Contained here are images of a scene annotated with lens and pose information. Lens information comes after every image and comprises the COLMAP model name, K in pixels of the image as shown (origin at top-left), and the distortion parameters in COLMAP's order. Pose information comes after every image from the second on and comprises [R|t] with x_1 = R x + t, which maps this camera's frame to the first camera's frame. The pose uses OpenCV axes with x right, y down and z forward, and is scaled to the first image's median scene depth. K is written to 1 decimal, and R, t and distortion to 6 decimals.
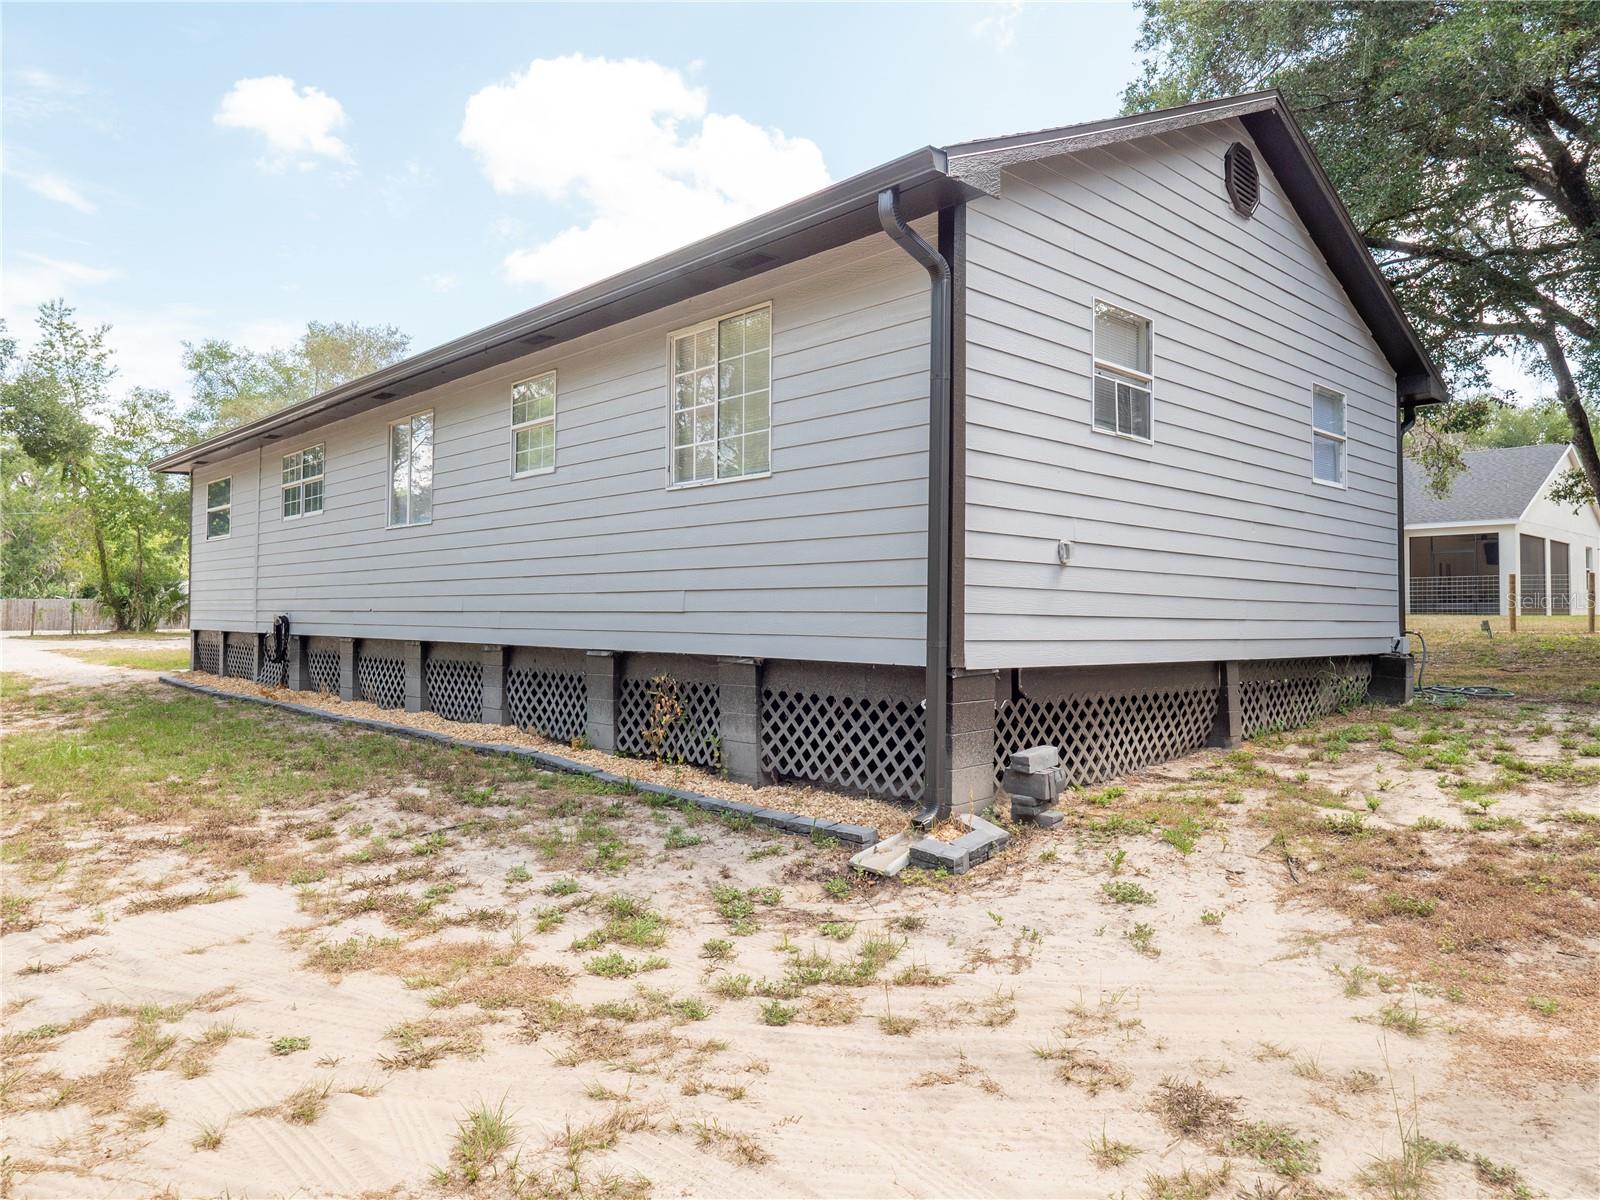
lens RADIAL K [[1049.7, 0, 797.8], [0, 1049.7, 590.9], [0, 0, 1]] dist [0.064578, -0.007439]
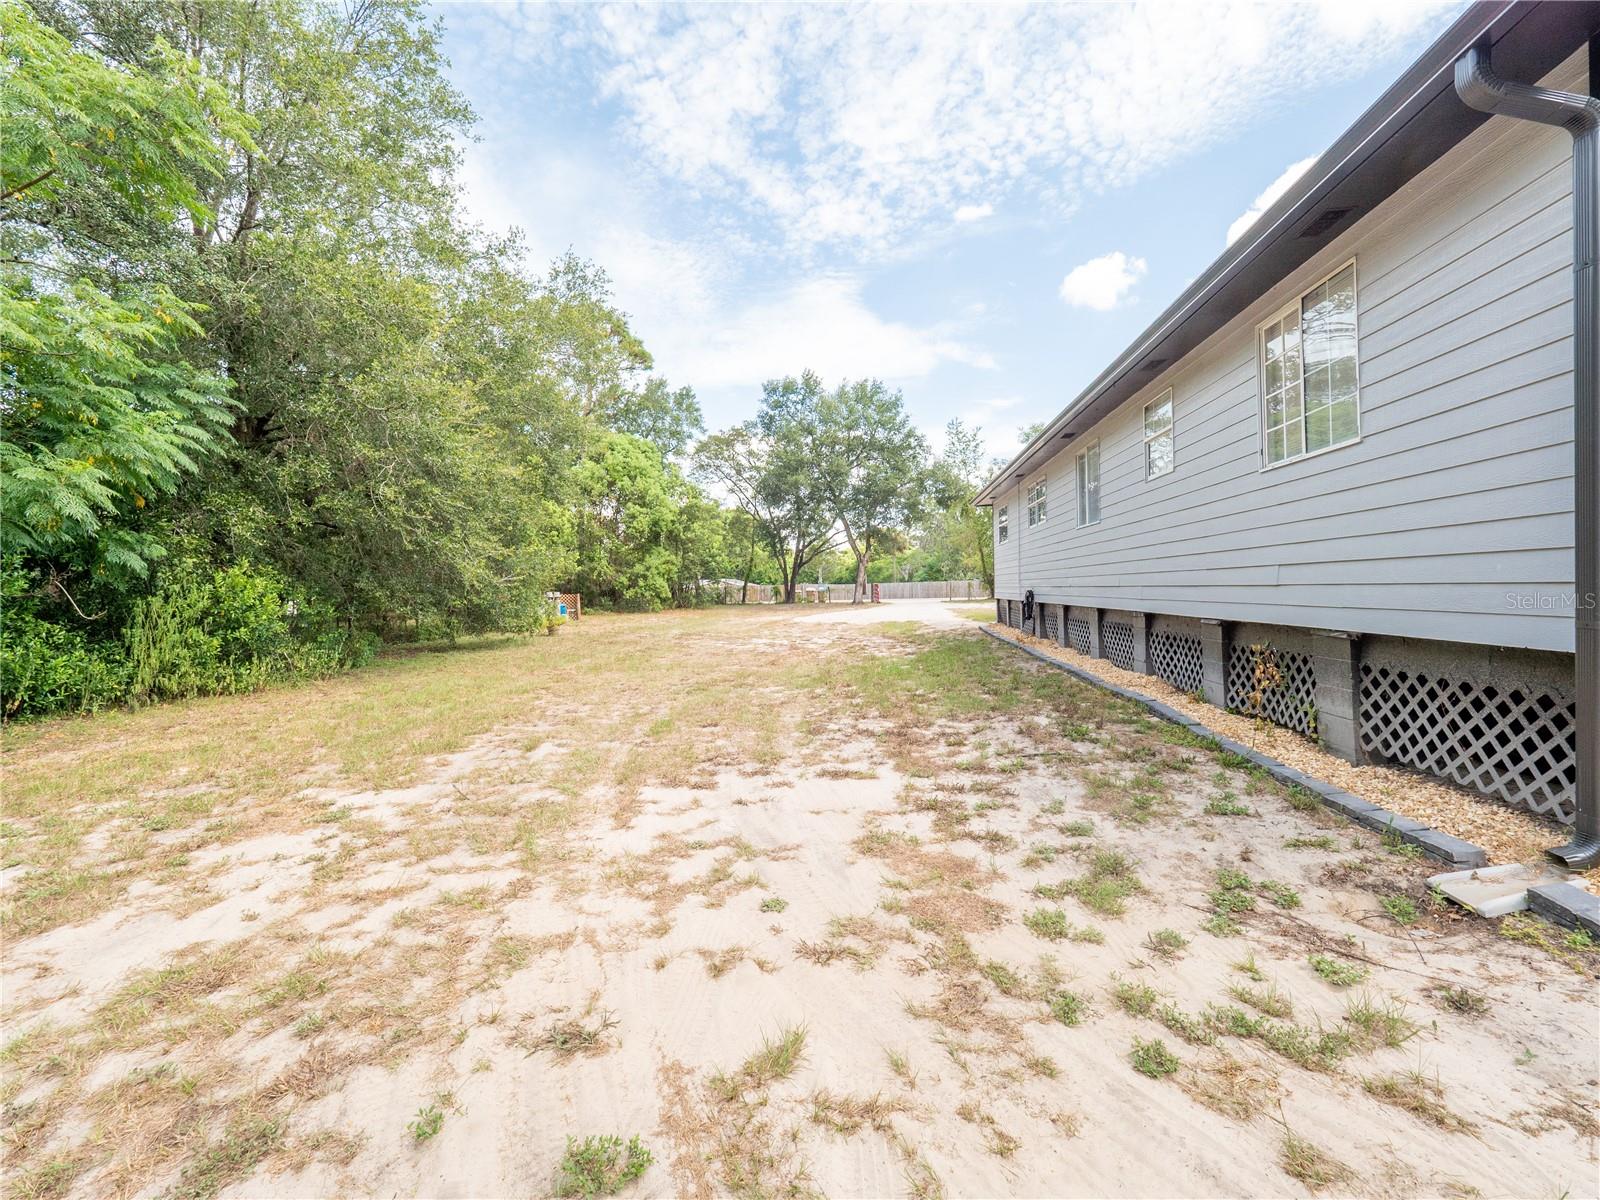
lens RADIAL K [[680.6, 0, 805.7], [0, 680.6, 587.4], [0, 0, 1]] dist [-0.009882, 0.005495]
pose [[0.652711, -0.015889, -0.757440, 0.144902], [0.033493, 0.999408, 0.007897, 0.001743], [0.756866, -0.030523, 0.652857, 0.290928]]
